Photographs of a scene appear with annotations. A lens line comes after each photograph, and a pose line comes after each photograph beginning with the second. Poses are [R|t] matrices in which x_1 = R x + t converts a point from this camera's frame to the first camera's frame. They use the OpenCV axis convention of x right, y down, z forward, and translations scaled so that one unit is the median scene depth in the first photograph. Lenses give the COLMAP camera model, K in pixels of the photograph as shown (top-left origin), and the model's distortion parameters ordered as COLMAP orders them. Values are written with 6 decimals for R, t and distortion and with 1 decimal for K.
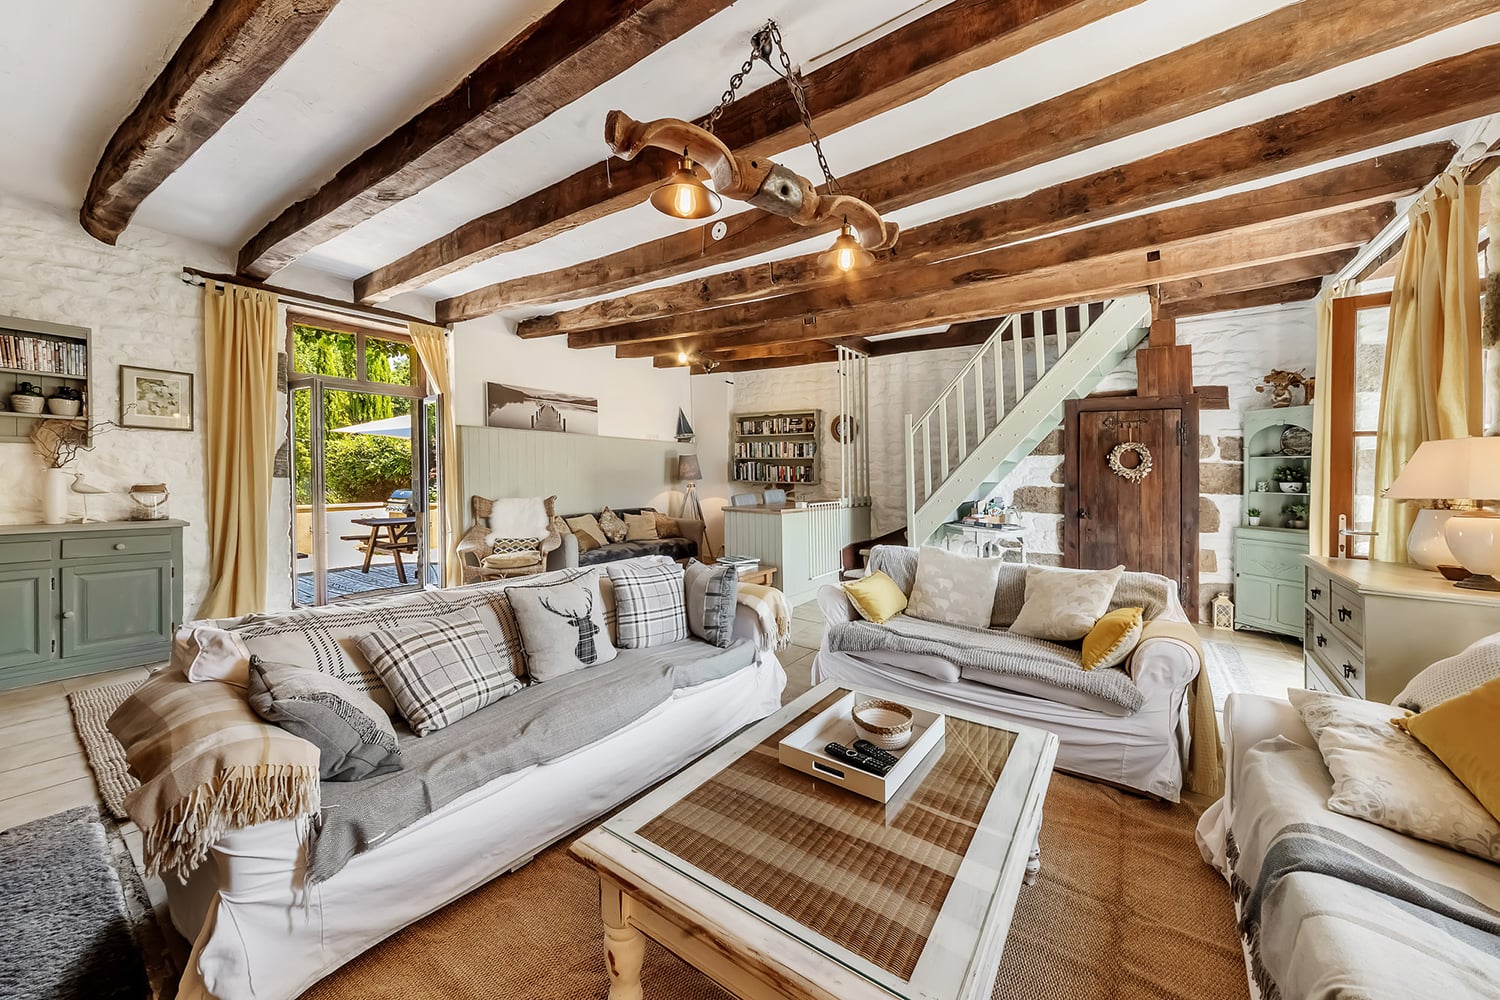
lens RADIAL K [[545.9, 0, 747.5], [0, 545.9, 486.2], [0, 0, 1]] dist [0.001064, 0.000065]
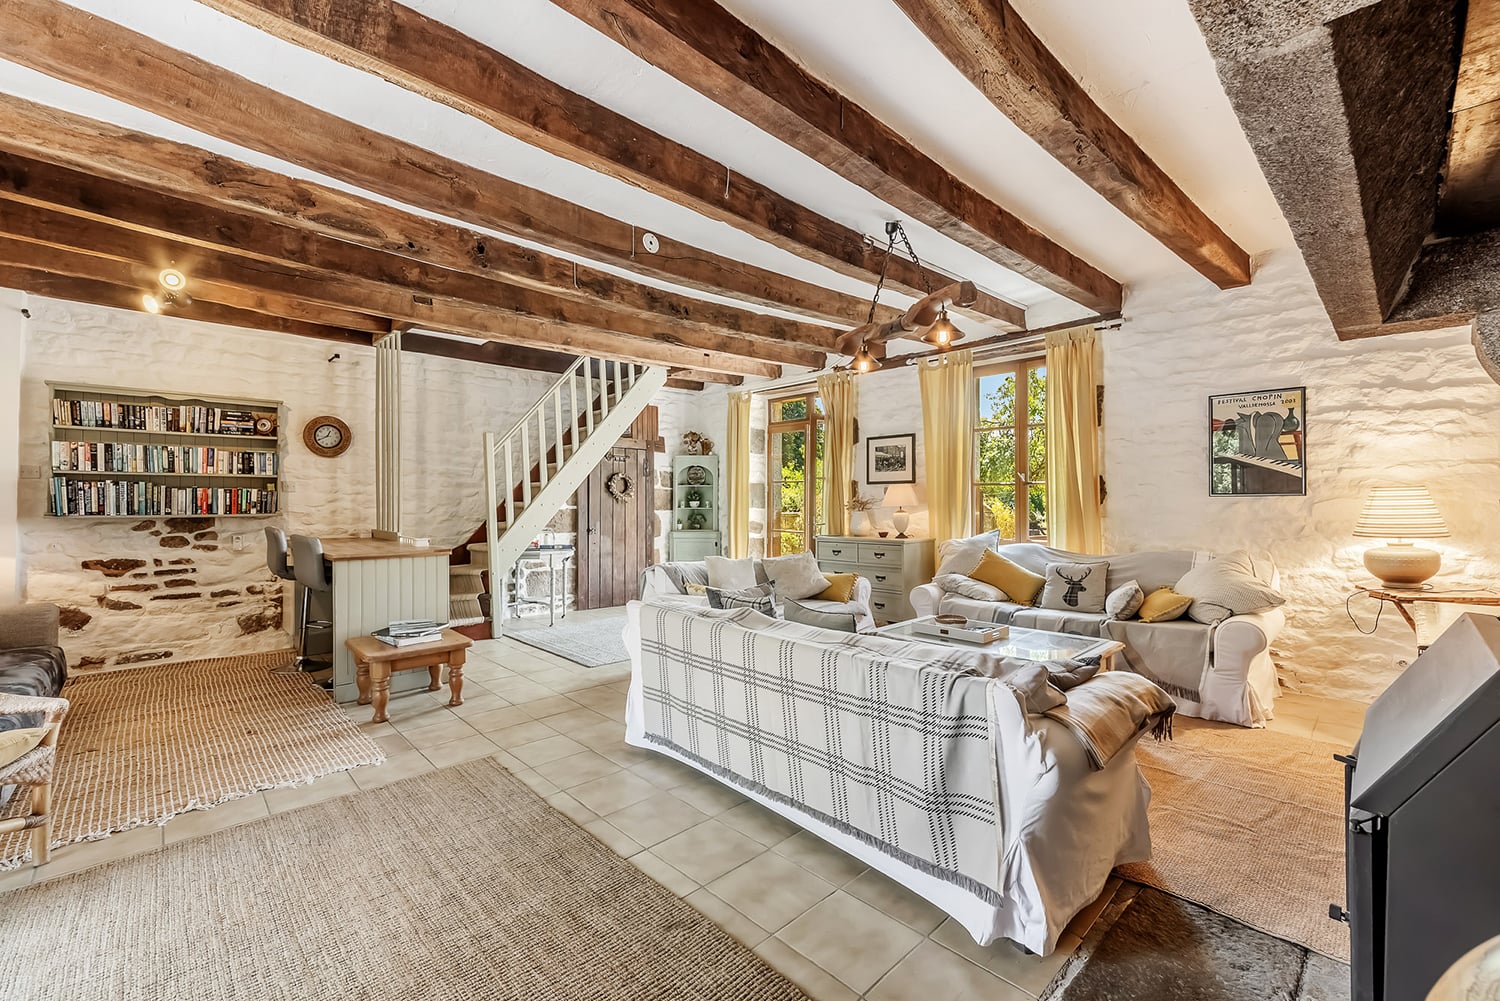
lens RADIAL K [[646.3, 0, 744.9], [0, 646.3, 512.2], [0, 0, 1]] dist [0.000199, 0.000141]
pose [[0.182862, -0.035238, 0.982507, -0.527077], [0.024794, 0.999205, 0.031222, -0.018720], [-0.982826, 0.018651, 0.183590, 0.305154]]
